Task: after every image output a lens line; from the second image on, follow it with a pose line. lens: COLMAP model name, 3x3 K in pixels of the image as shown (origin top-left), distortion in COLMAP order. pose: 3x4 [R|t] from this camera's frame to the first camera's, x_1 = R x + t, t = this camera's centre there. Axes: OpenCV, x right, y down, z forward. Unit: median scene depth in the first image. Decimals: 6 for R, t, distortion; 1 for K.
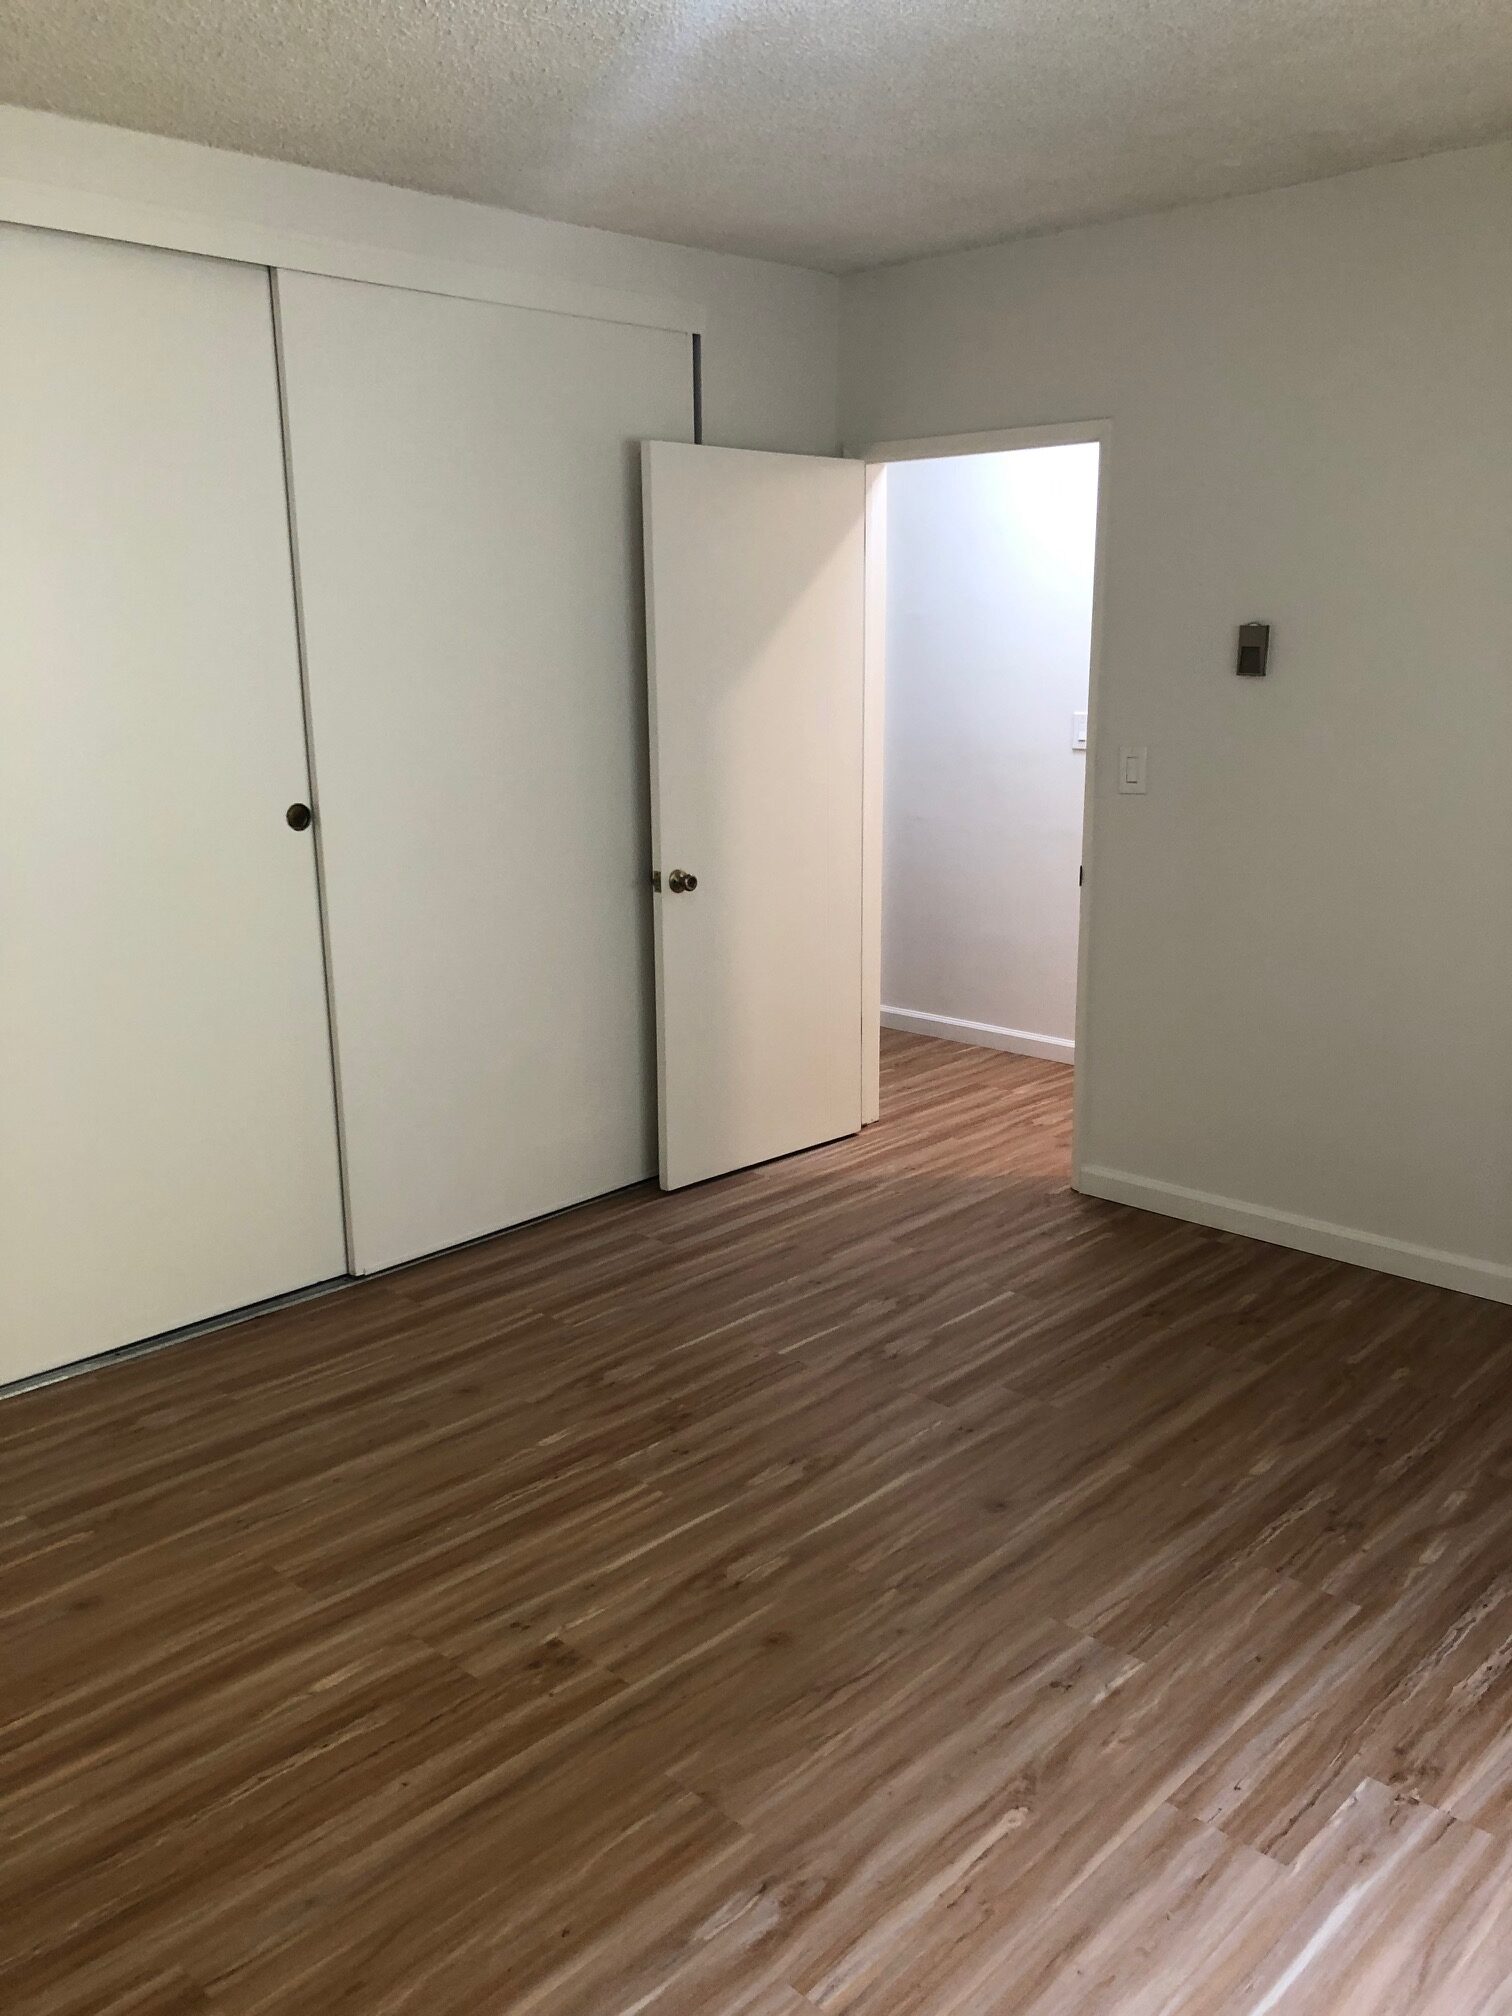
lens RADIAL K [[1633.4, 0, 756.0], [0, 1633.4, 1008.0], [0, 0, 1]] dist [0.156262, -0.375551]
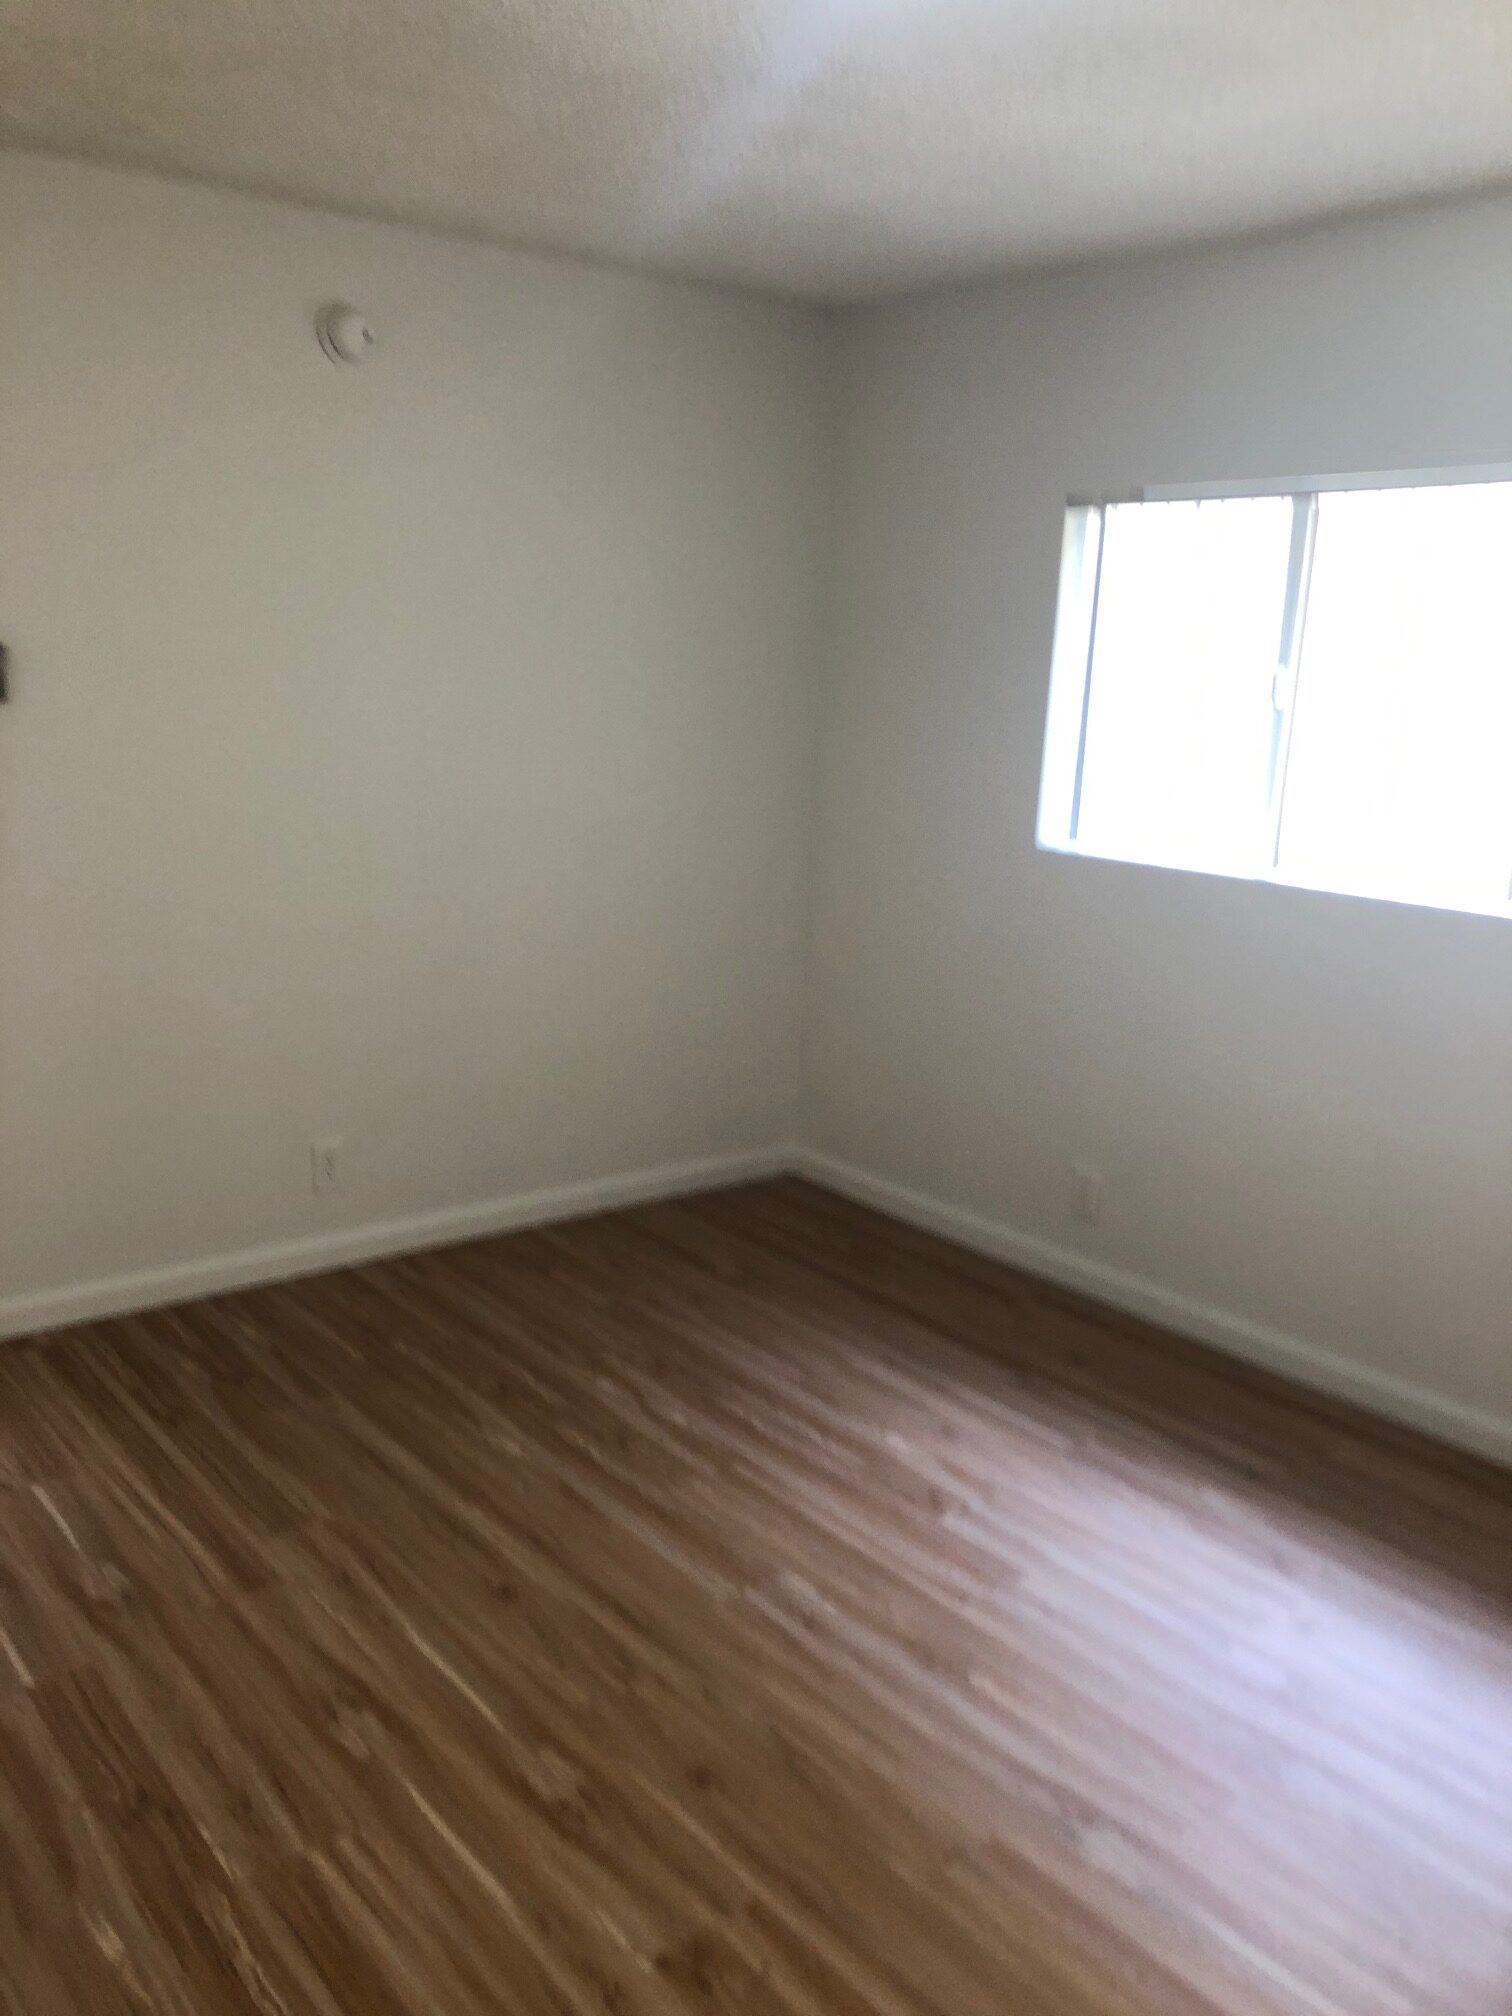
lens RADIAL K [[1647.5, 0, 756.0], [0, 1647.5, 1008.0], [0, 0, 1]] dist [0.094558, -0.105417]
pose [[0.125509, -0.185649, 0.974567, -0.707285], [0.175828, 0.970947, 0.162316, -0.153814], [-0.976387, 0.150984, 0.154505, 0.671617]]
